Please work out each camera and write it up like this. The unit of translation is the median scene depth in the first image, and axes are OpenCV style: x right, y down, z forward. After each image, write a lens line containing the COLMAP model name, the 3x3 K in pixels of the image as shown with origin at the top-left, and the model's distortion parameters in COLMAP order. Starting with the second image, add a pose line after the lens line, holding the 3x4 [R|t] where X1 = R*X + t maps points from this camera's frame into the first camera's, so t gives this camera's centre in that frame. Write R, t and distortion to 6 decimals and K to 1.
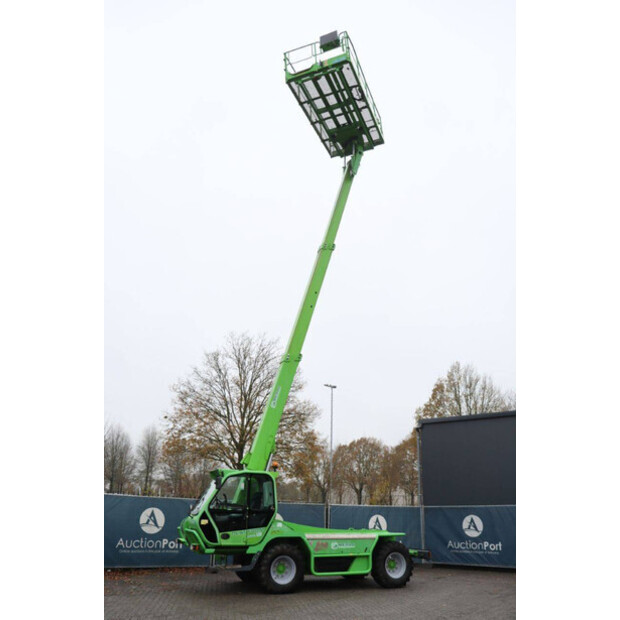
lens RADIAL K [[504.7, 0, 310.6], [0, 504.7, 318.1], [0, 0, 1]] dist [-0.168428, 0.150741]
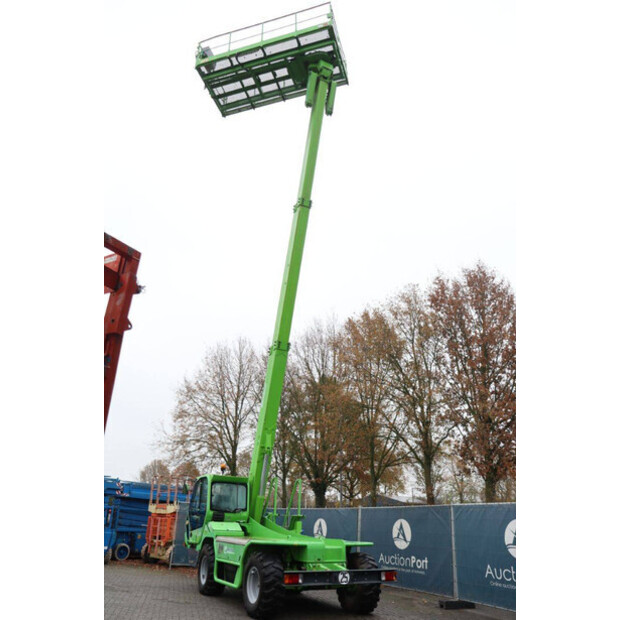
lens RADIAL K [[504.7, 0, 310.6], [0, 504.7, 318.1], [0, 0, 1]] dist [-0.168428, 0.150741]
pose [[0.083897, -0.398336, -0.913395, 1.052822], [0.341765, 0.872531, -0.349124, 0.472869], [0.936033, -0.282876, 0.209340, 1.107545]]
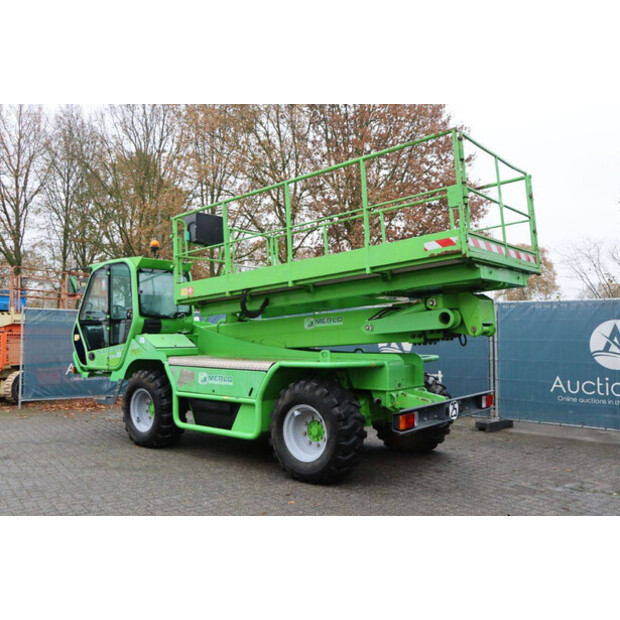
lens RADIAL K [[573.4, 0, 309.0], [0, 573.4, 319.5], [0, 0, 1]] dist [-0.096449, 0.002777]
pose [[0.447864, -0.038453, -0.893274, 0.665680], [0.340768, 0.931008, 0.130775, 0.375394], [0.826617, -0.362968, 0.430069, 0.878761]]
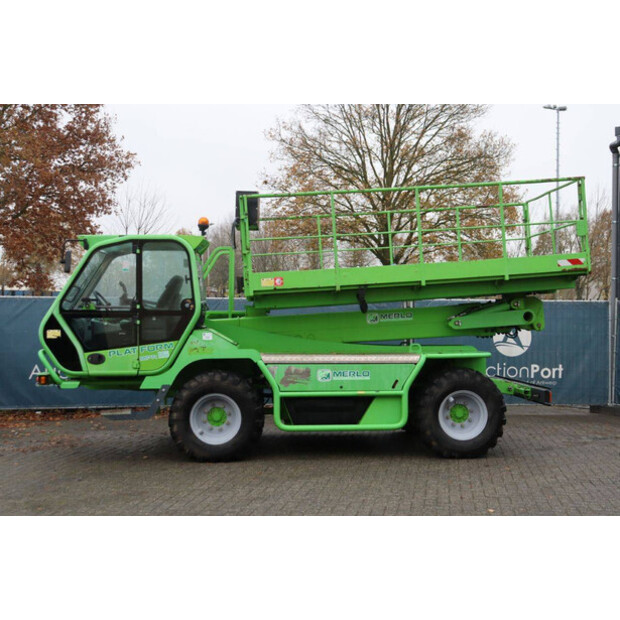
lens RADIAL K [[749.7, 0, 310.0], [0, 749.7, 310.0], [0, 0, 1]] dist [0.006777, 0.033594]
pose [[0.942668, -0.021499, -0.333040, 0.300959], [0.137622, 0.934165, 0.329236, 0.151143], [0.304036, -0.356194, 0.883566, 0.349579]]
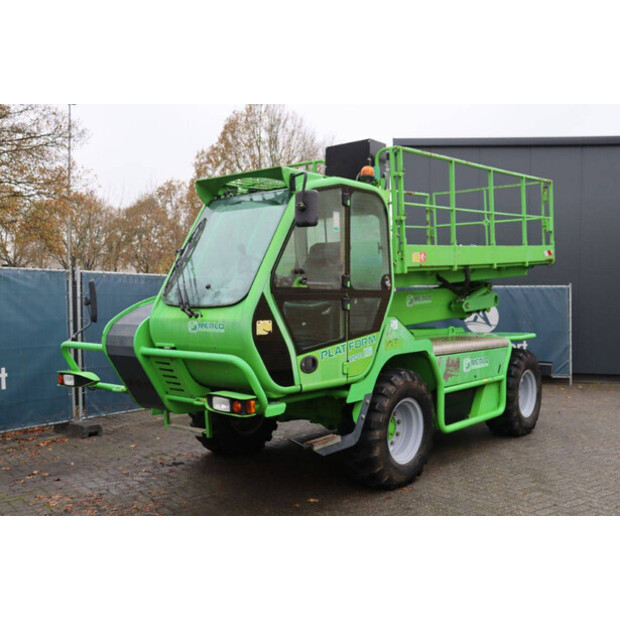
lens RADIAL K [[653.5, 0, 324.1], [0, 653.5, 310.5], [0, 0, 1]] dist [-0.007829, -0.000402]
pose [[0.880509, -0.020305, 0.473594, -0.360050], [-0.165046, 0.923437, 0.346446, 0.238899], [-0.444369, -0.383214, 0.809743, 0.608384]]
